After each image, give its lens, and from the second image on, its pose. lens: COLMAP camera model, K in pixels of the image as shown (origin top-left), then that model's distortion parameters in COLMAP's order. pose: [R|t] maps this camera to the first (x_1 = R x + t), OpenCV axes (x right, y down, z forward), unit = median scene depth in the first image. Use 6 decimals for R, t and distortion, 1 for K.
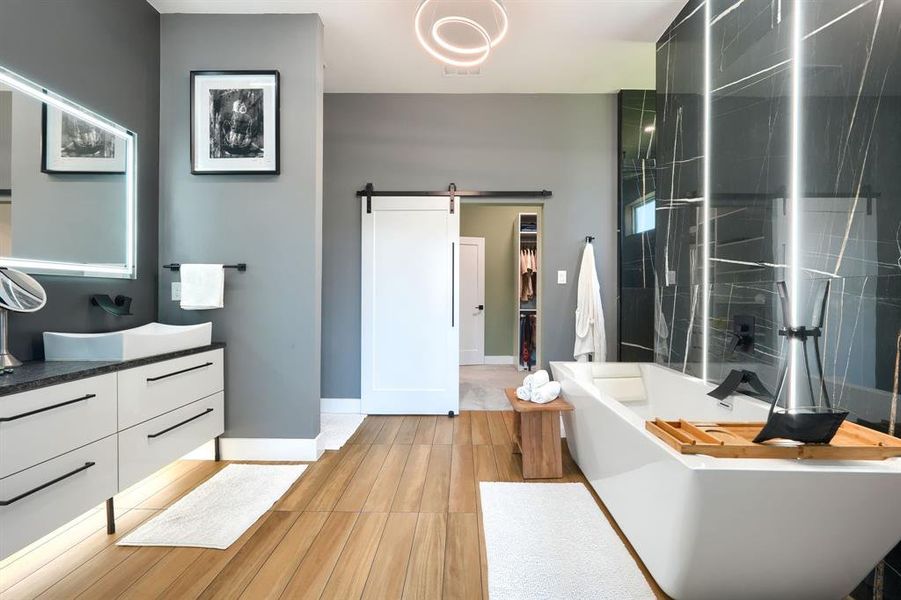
lens RADIAL K [[373.2, 0, 451.6], [0, 373.2, 297.7], [0, 0, 1]] dist [0.000113, 0.000807]
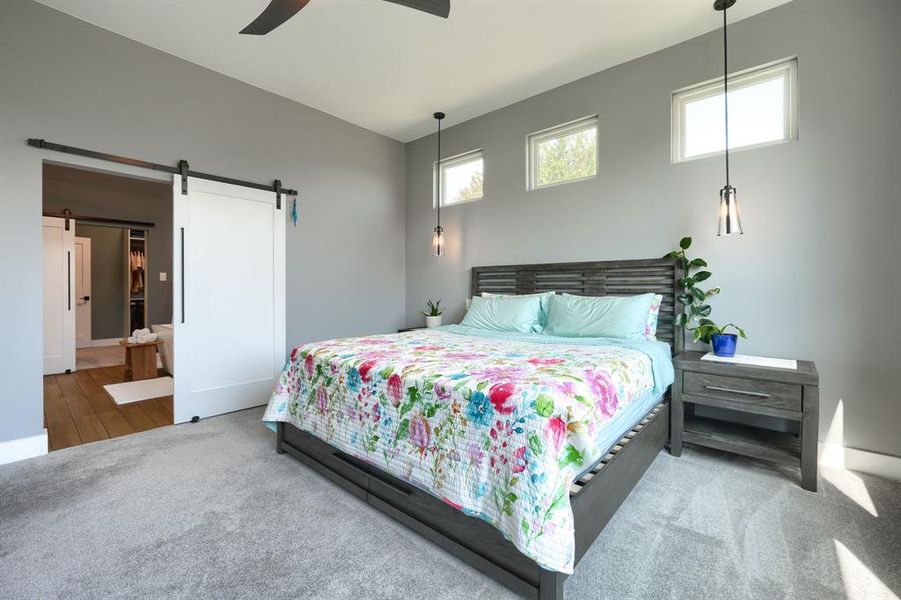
lens RADIAL K [[373.2, 0, 444.8], [0, 373.2, 290.8], [0, 0, 1]] dist [0.000113, 0.000807]
pose [[0.636632, -0.008263, 0.771123, -0.137646], [0.004252, 0.999965, 0.007205, -0.000811], [-0.771156, -0.001308, 0.636645, -0.760175]]
